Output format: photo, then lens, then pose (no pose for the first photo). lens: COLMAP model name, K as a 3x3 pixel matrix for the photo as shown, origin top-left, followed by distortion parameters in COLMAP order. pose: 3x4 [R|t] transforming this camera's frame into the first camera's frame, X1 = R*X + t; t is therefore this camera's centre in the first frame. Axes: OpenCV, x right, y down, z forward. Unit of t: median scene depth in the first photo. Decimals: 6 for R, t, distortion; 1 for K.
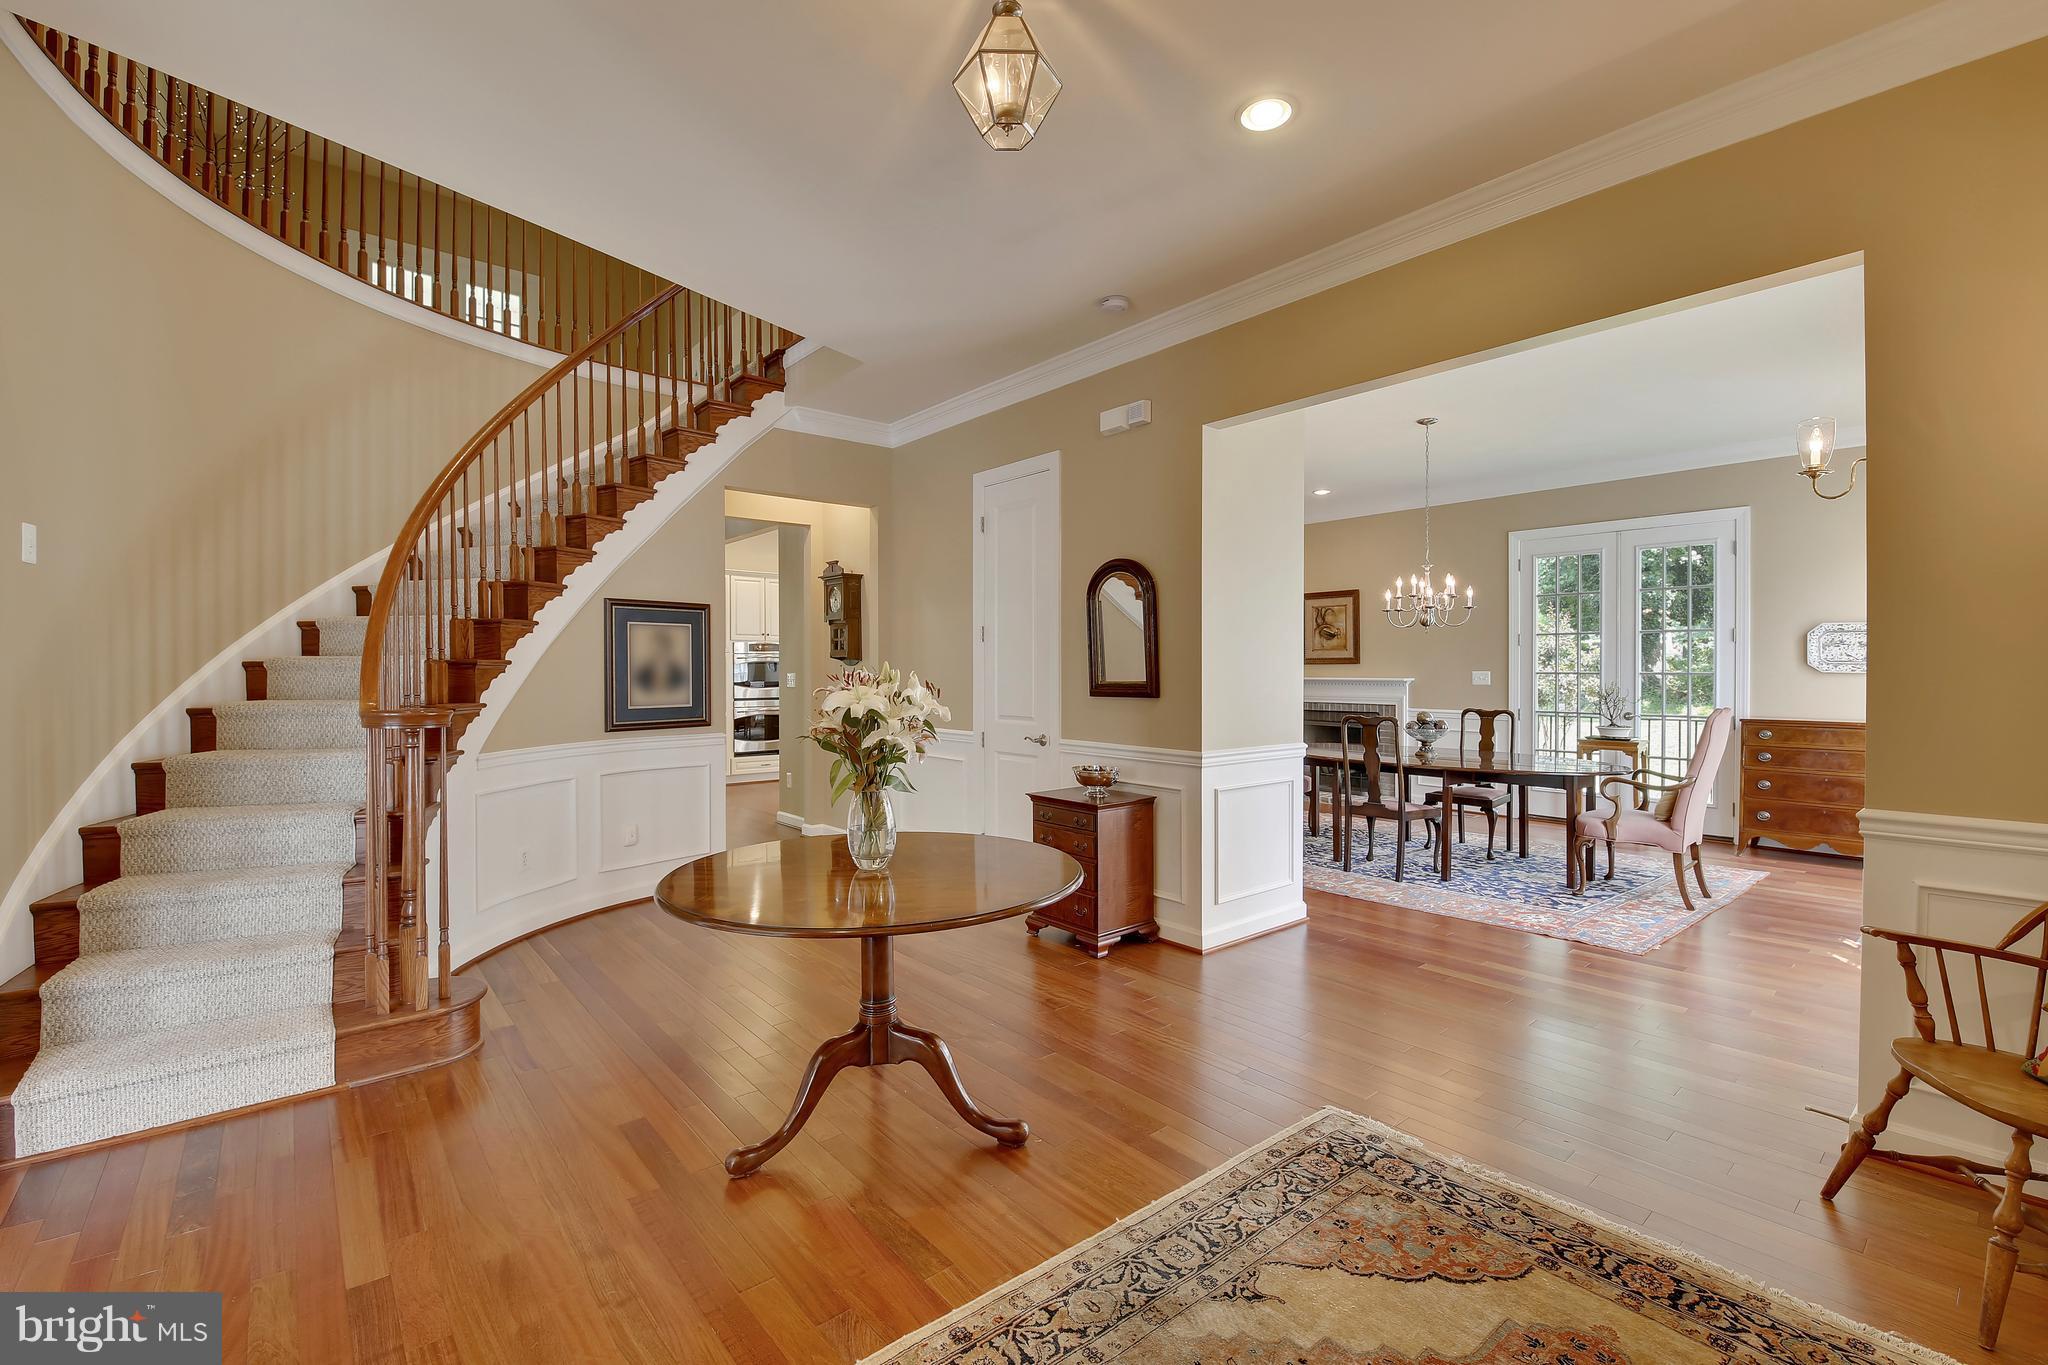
lens RADIAL K [[885.8, 0, 1025.2], [0, 885.8, 672.1], [0, 0, 1]] dist [-0.002447, -0.000433]
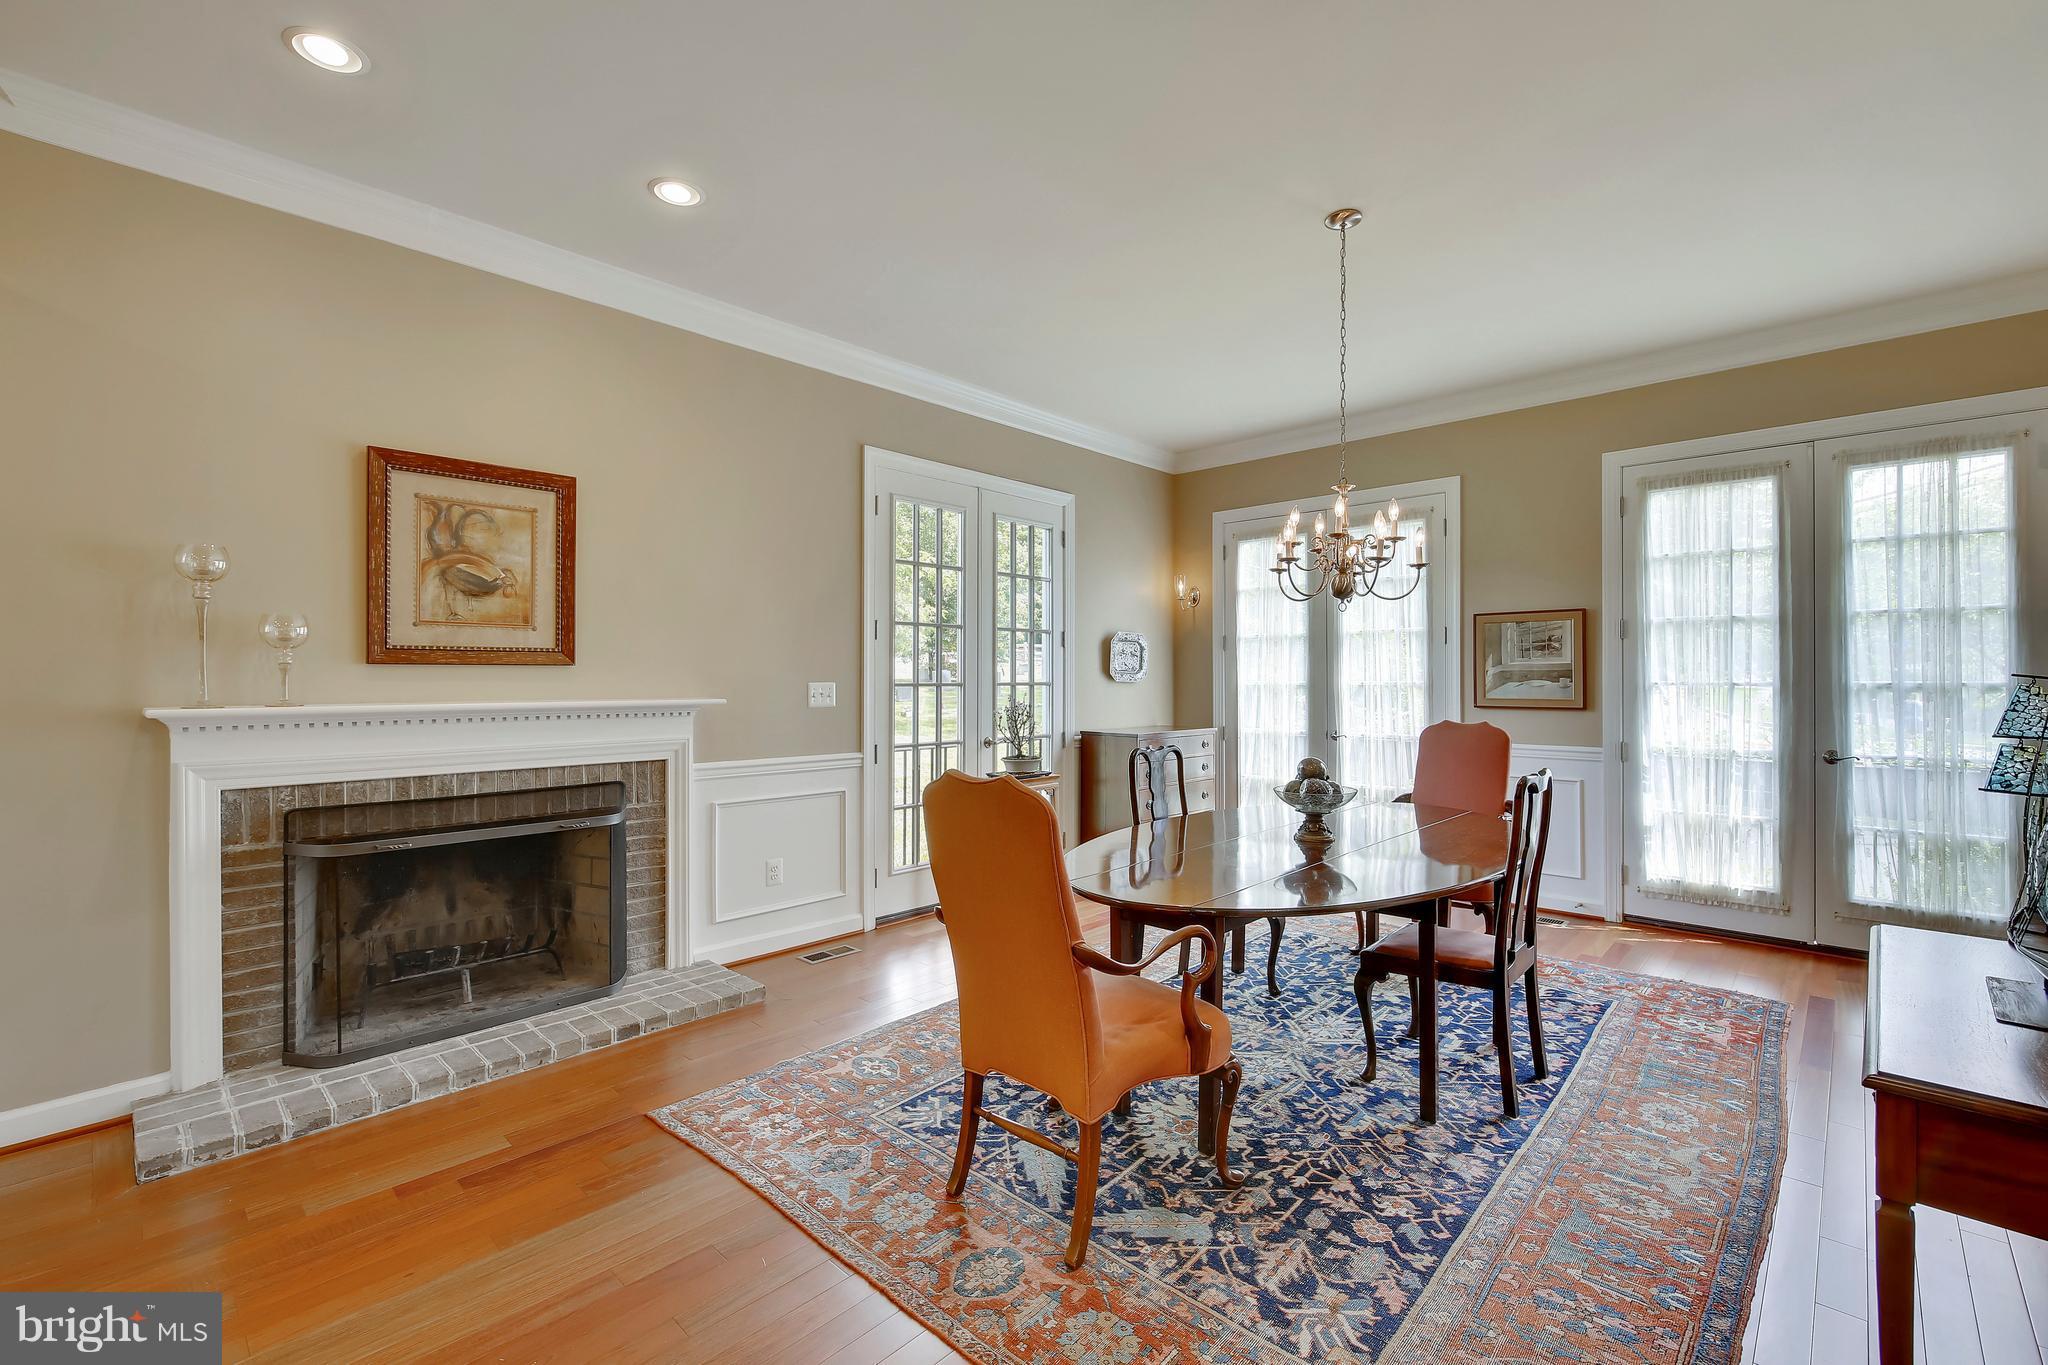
lens RADIAL K [[885.8, 0, 1025.2], [0, 885.8, 672.1], [0, 0, 1]] dist [-0.002447, -0.000433]
pose [[-0.110416, 0.007292, 0.993859, -0.050444], [0.006137, 0.999959, -0.006655, -0.003196], [-0.993867, 0.005364, -0.110456, 1.095866]]
